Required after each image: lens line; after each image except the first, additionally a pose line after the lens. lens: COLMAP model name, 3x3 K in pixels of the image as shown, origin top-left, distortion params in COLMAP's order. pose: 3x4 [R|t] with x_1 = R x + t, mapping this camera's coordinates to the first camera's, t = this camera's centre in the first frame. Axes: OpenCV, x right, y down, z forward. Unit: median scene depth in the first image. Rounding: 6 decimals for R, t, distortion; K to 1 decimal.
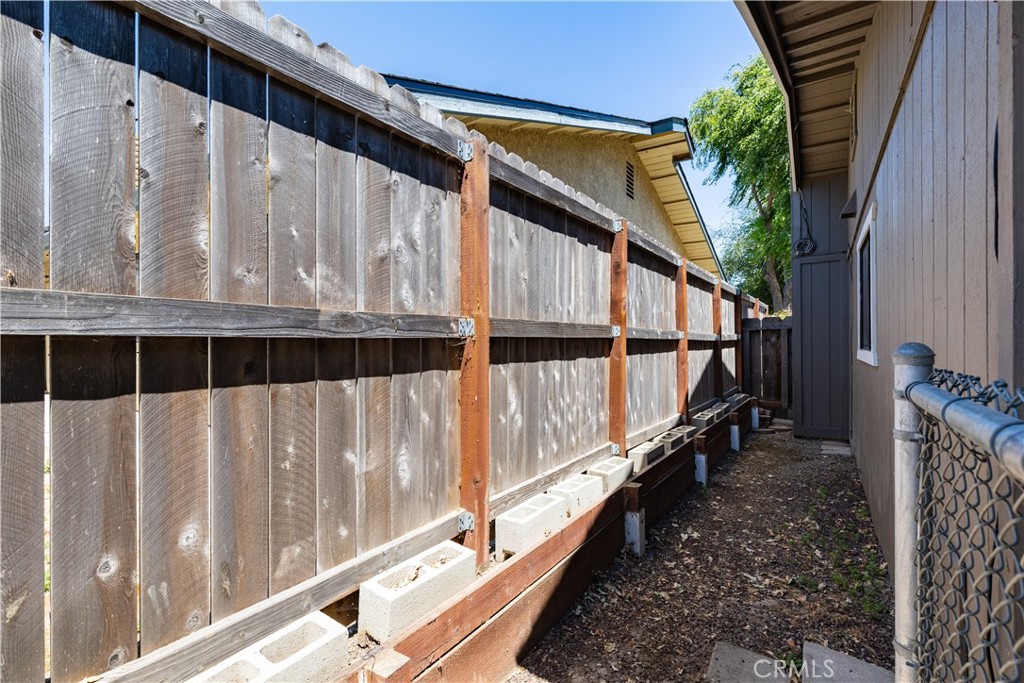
lens RADIAL K [[465.0, 0, 518.4], [0, 465.0, 340.7], [0, 0, 1]] dist [-0.010035, -0.000525]
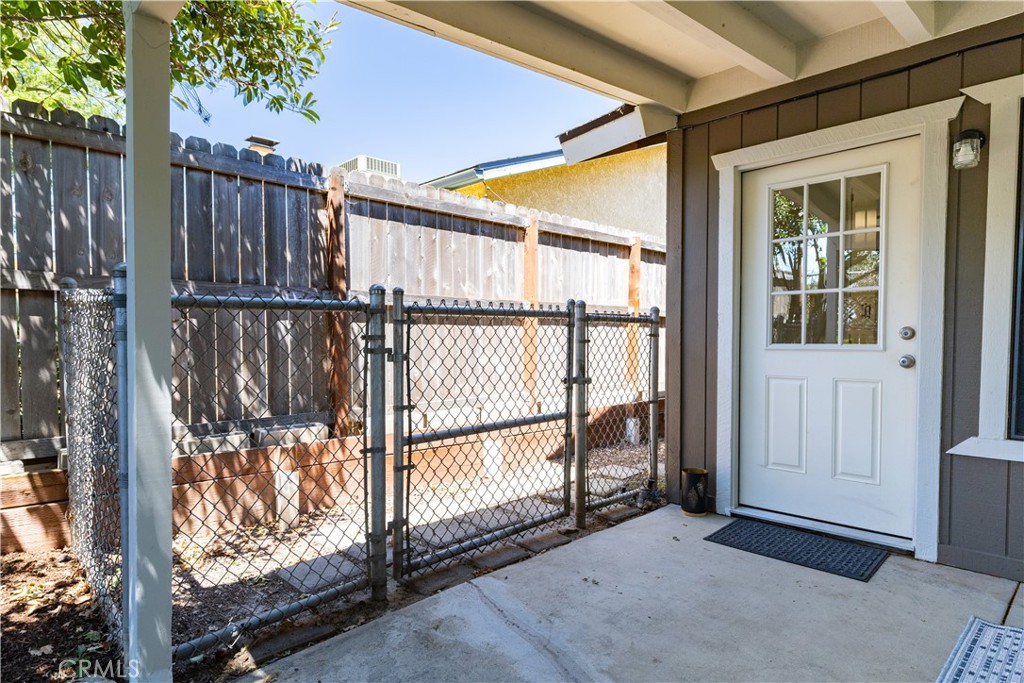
lens RADIAL K [[607.0, 0, 511.1], [0, 607.0, 345.6], [0, 0, 1]] dist [0.001832, 0.000006]
pose [[0.978347, 0.007367, -0.206839, 0.393258], [-0.003779, 0.999836, 0.017736, 0.103705], [0.206936, -0.016570, 0.978214, -1.723700]]
